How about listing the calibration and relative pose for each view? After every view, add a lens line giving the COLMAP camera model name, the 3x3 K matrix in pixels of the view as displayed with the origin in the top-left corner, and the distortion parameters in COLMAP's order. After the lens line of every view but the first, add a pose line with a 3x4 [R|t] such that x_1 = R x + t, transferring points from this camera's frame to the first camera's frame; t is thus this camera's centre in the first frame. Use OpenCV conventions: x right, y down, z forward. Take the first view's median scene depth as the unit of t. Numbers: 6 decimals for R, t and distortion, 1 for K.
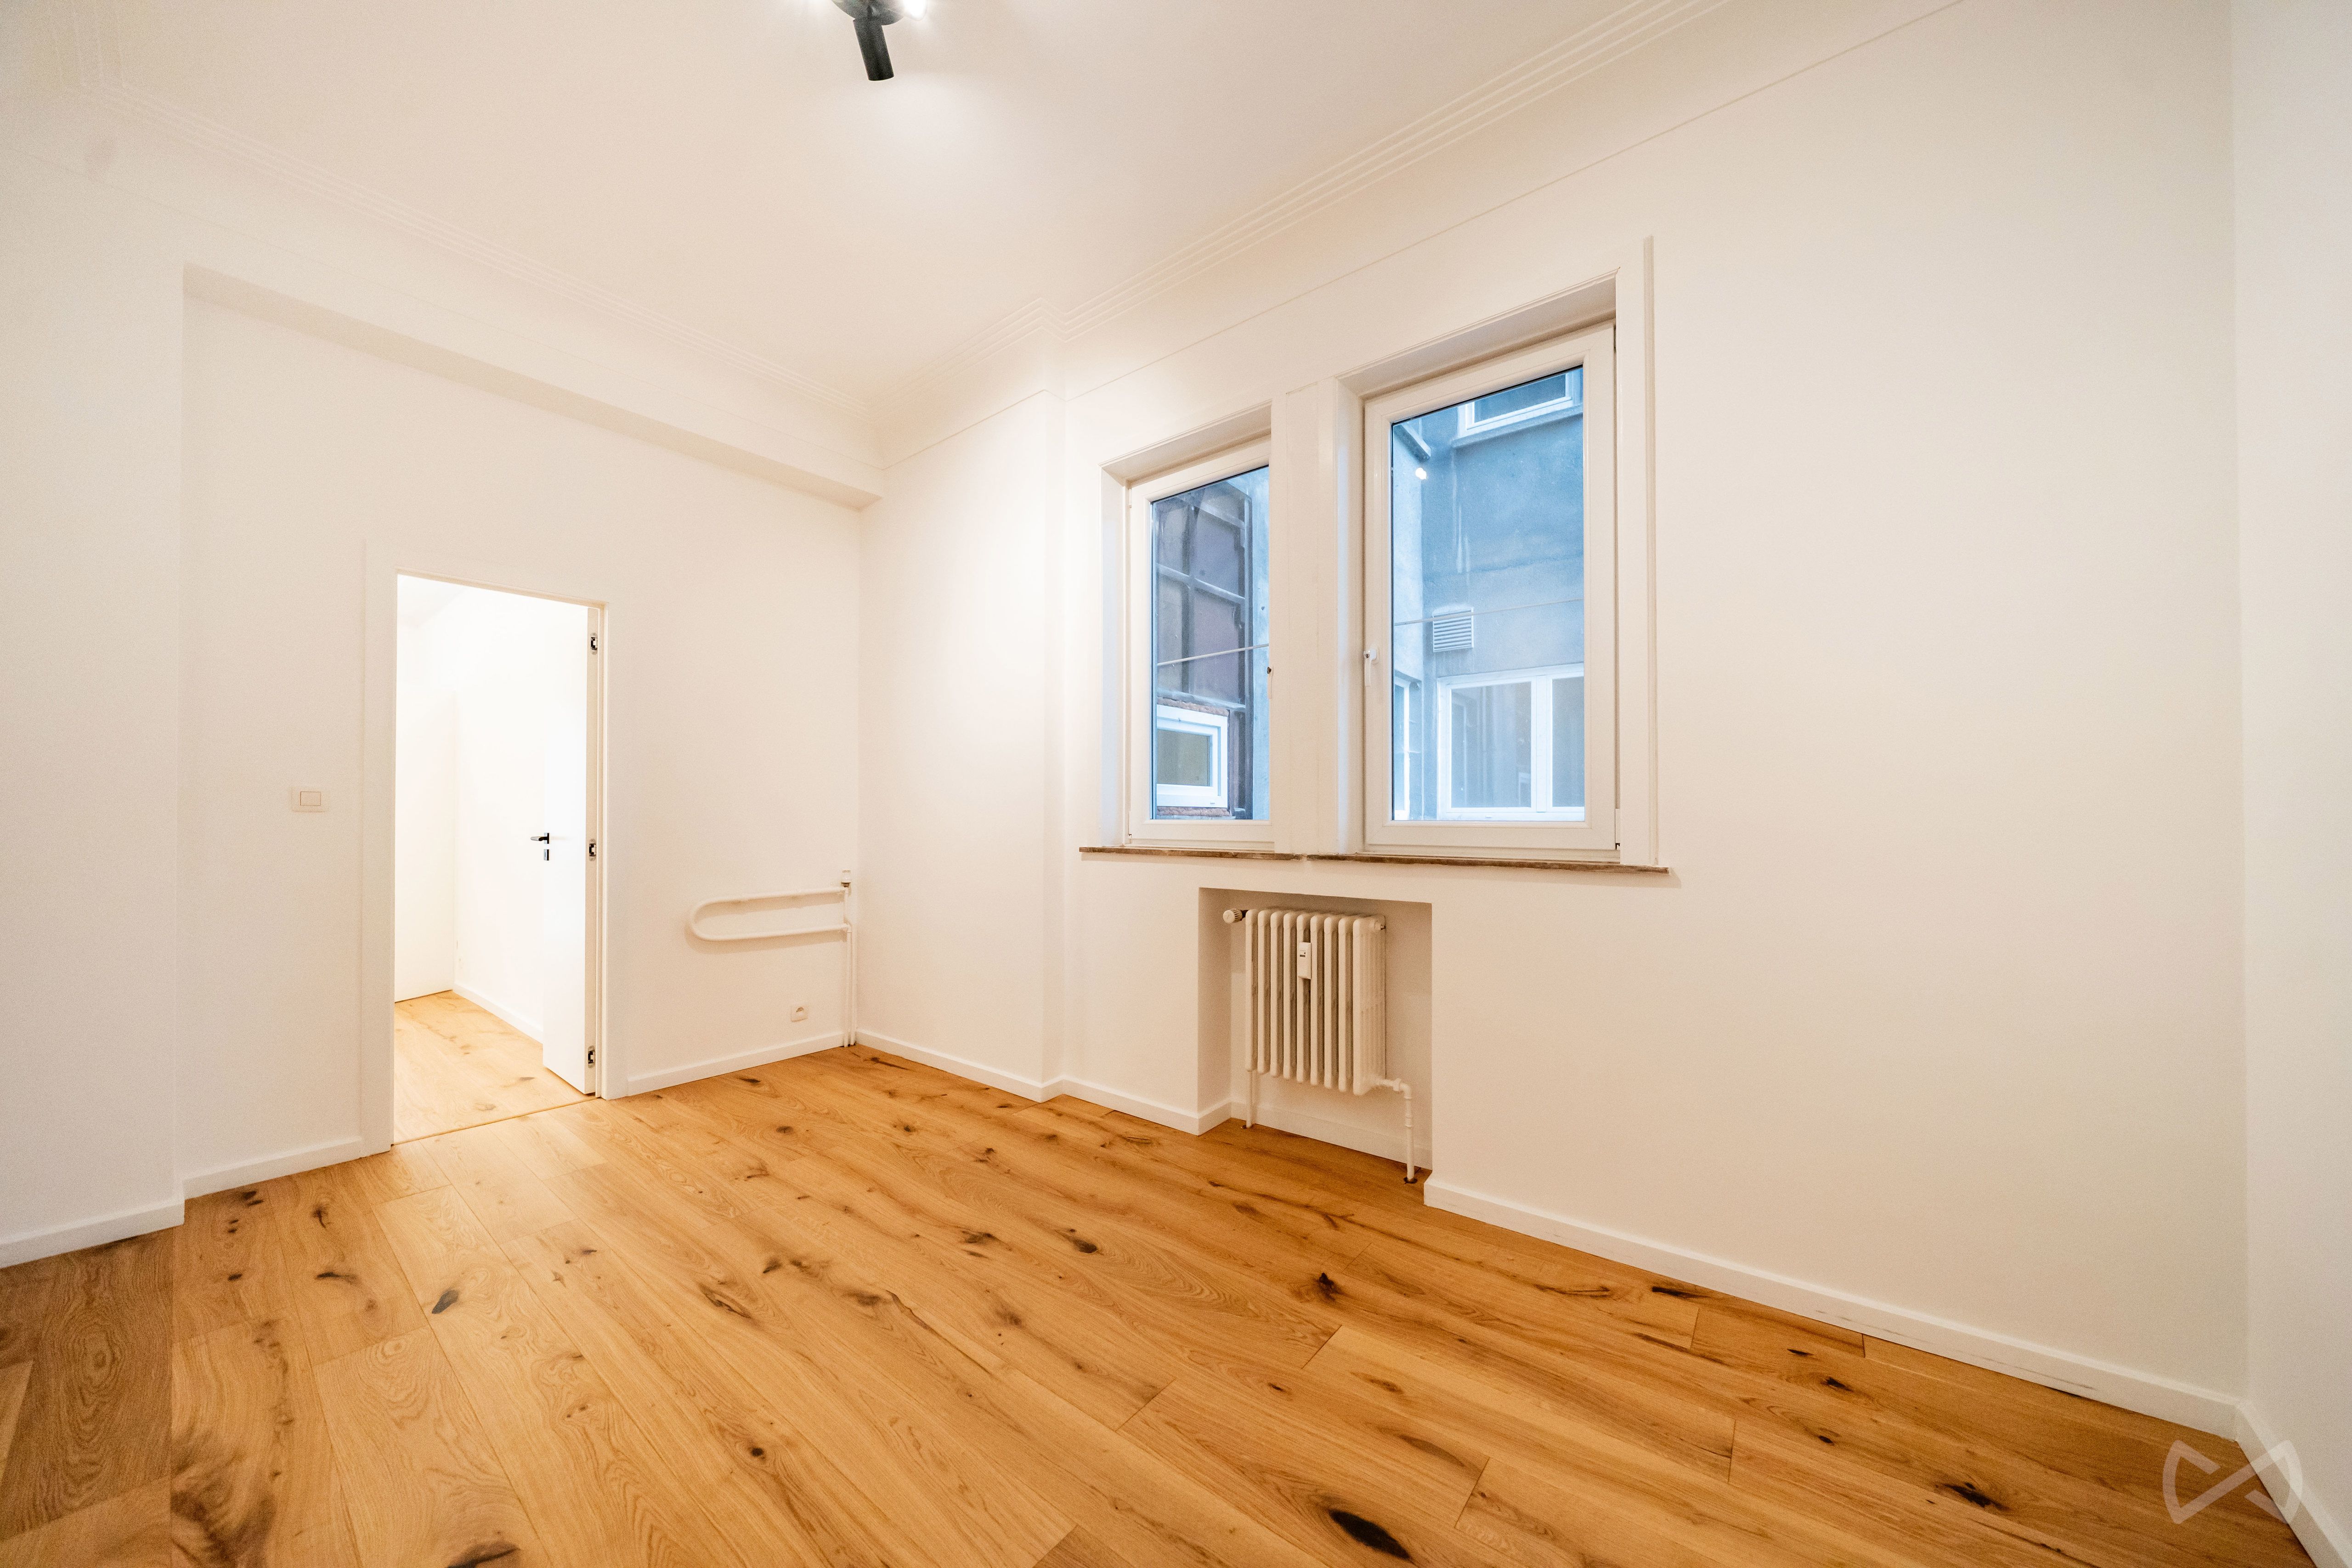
lens RADIAL K [[804.1, 0, 1172.9], [0, 804.1, 813.2], [0, 0, 1]] dist [-0.004703, -0.000185]
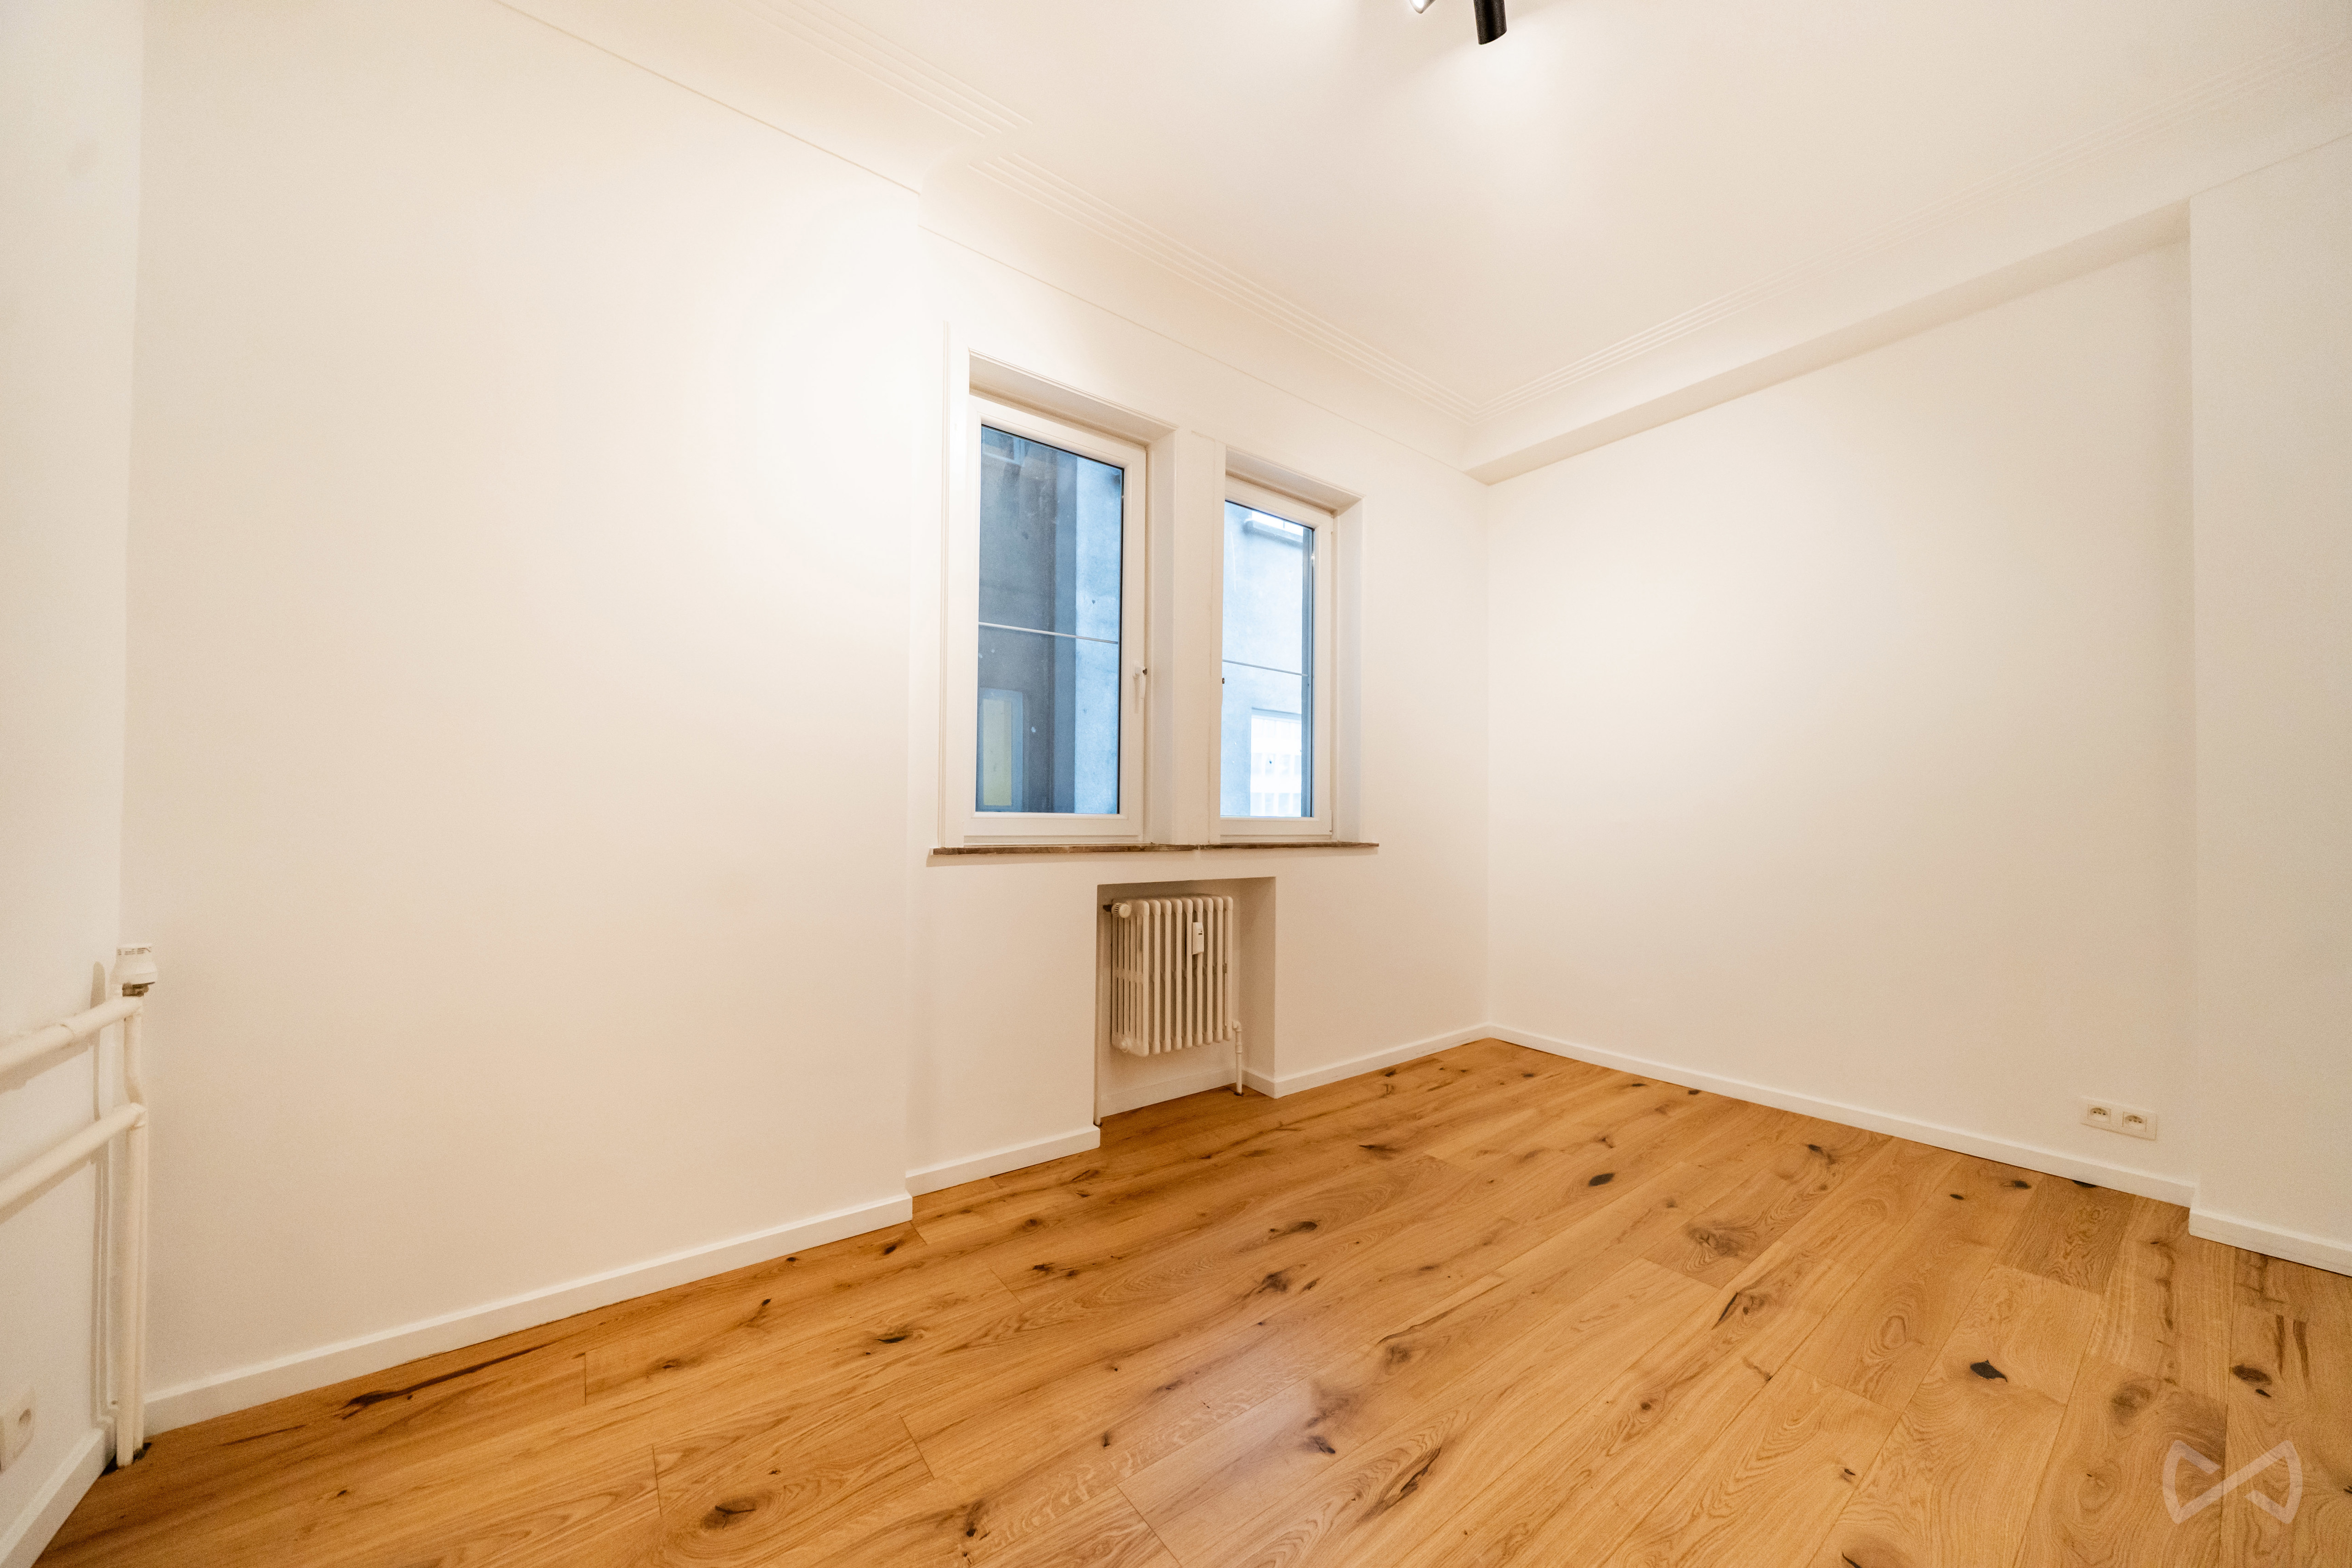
lens RADIAL K [[804.0, 0, 1172.9], [0, 804.0, 813.2], [0, 0, 1]] dist [-0.004703, -0.000185]
pose [[0.261307, 0.012006, 0.965181, -0.980602], [-0.012399, 0.999882, -0.009081, 0.016759], [-0.965176, -0.009594, 0.261425, 0.762960]]
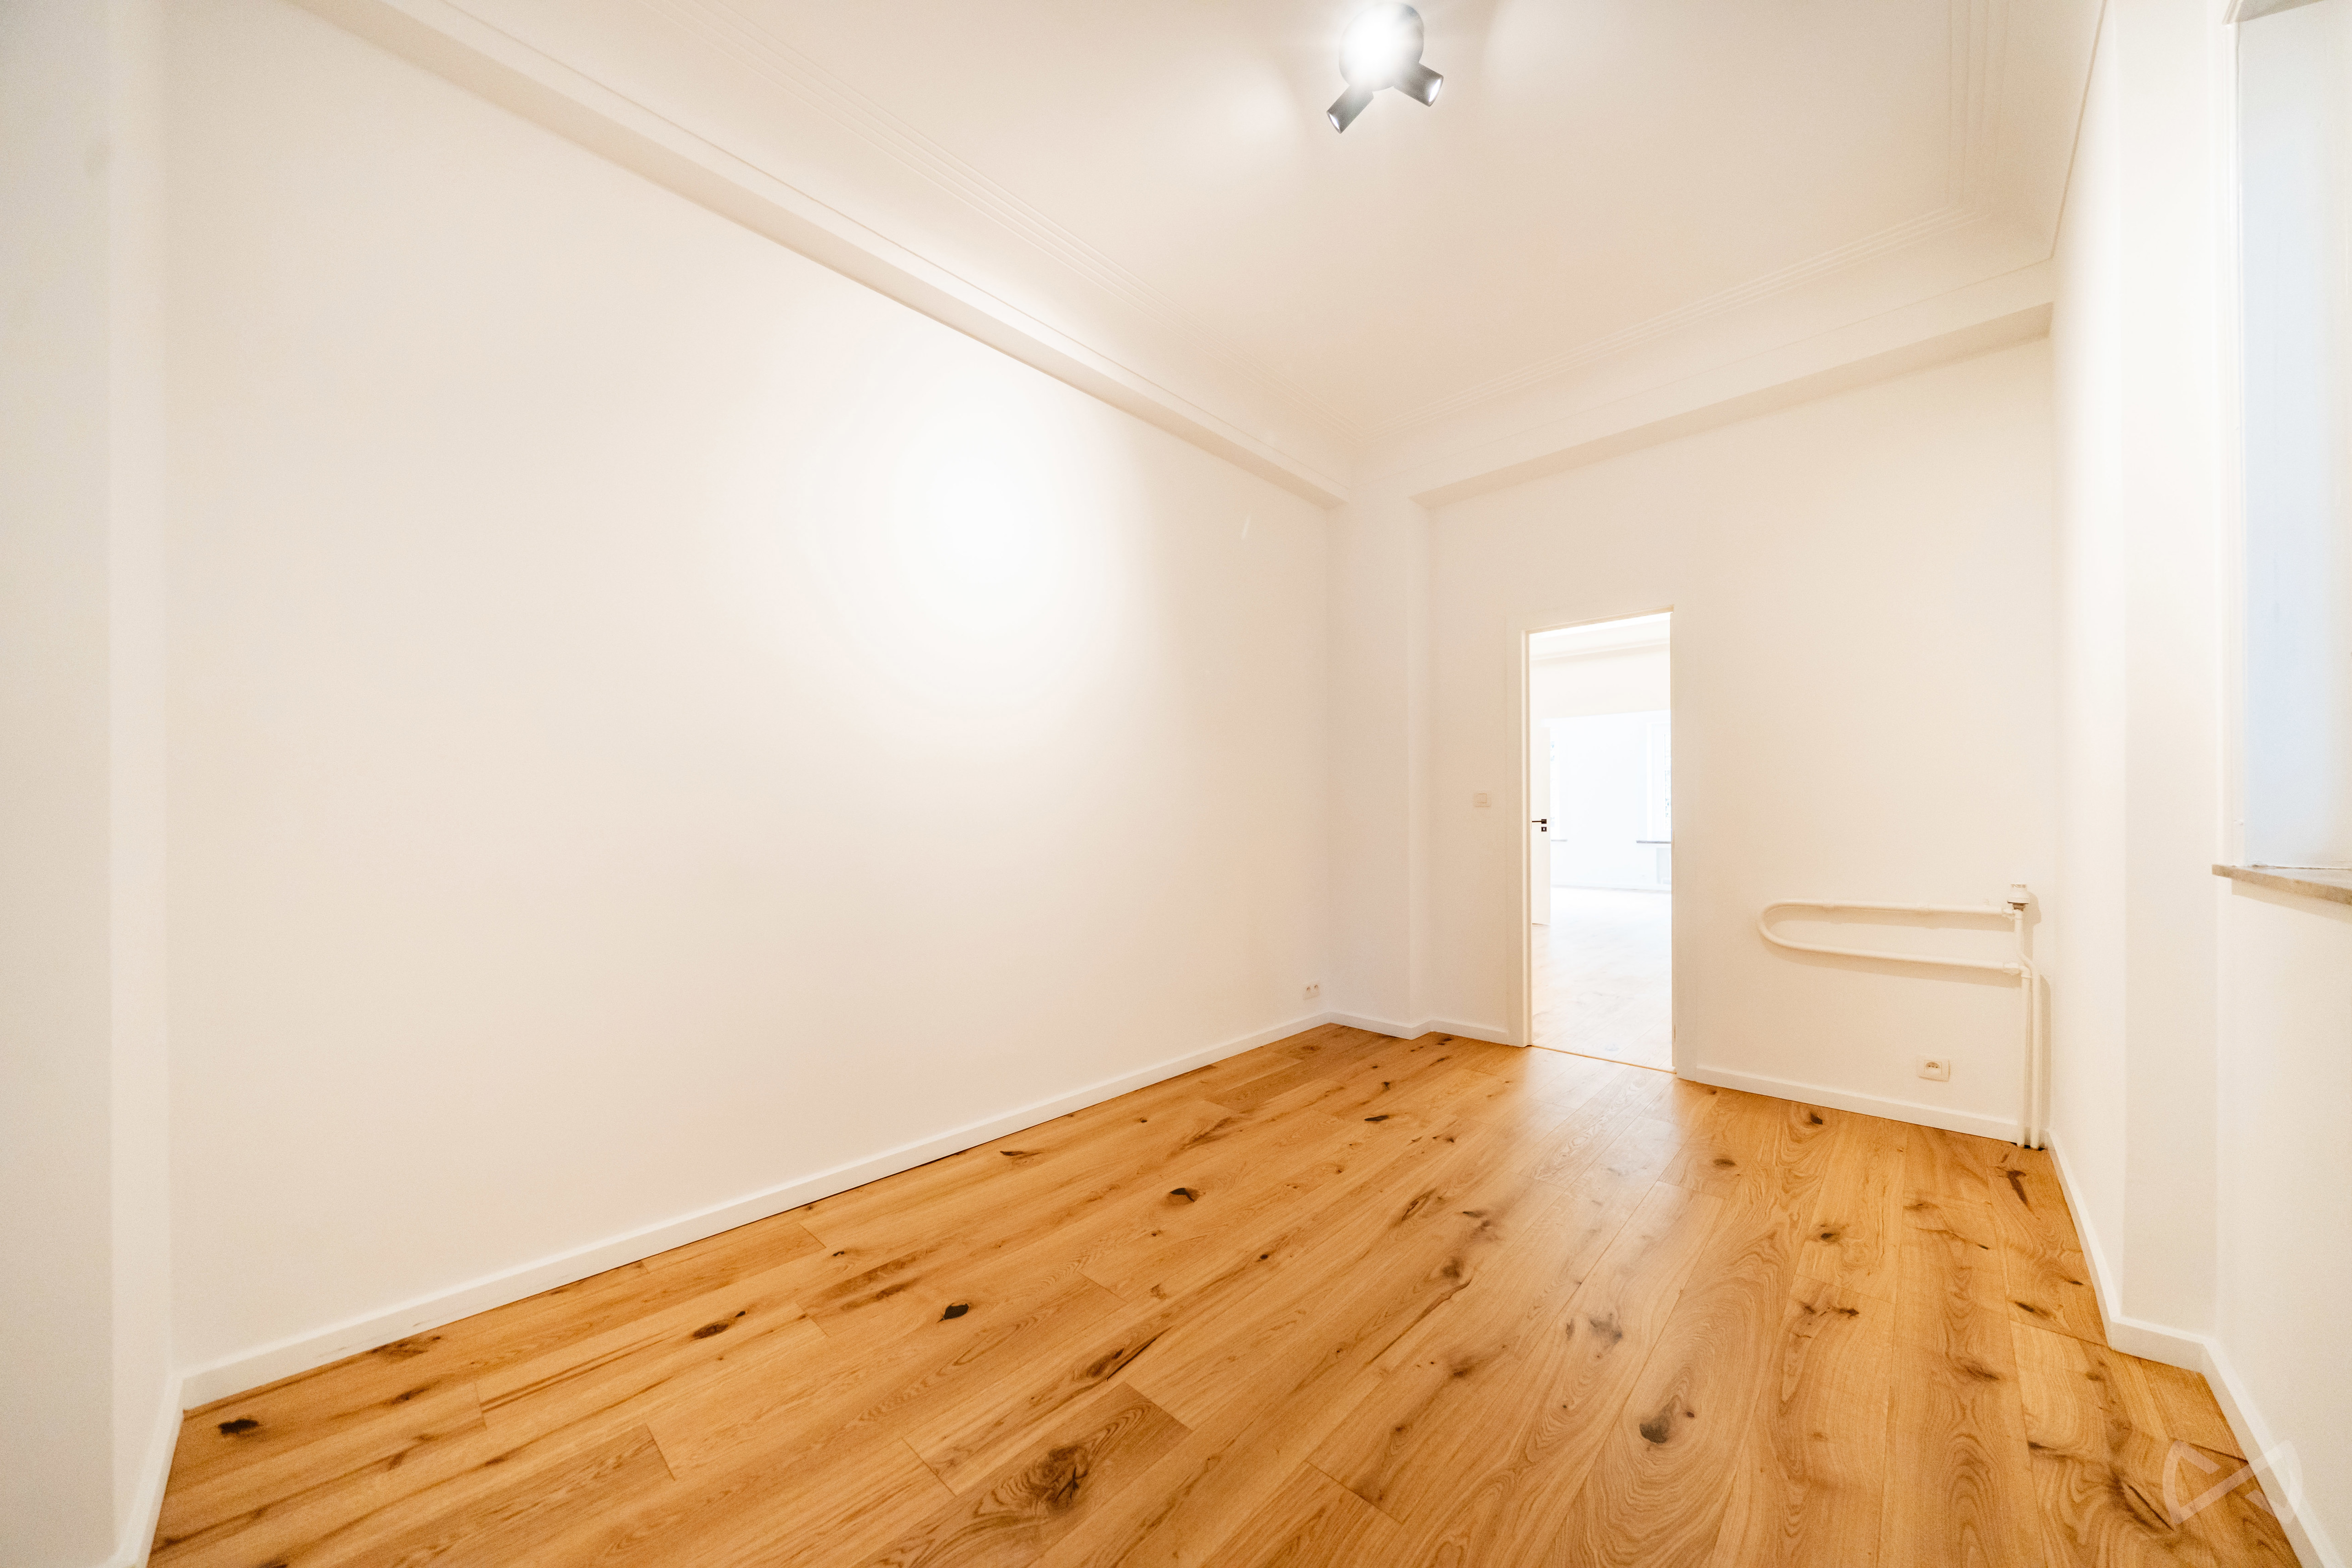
lens RADIAL K [[805.5, 0, 1167.3], [0, 805.5, 818.0], [0, 0, 1]] dist [-0.000957, -0.000020]
pose [[-0.089032, 0.006215, -0.996009, 0.519110], [0.008771, 0.999947, 0.005456, 0.007472], [0.995990, -0.008250, -0.089082, 0.549976]]
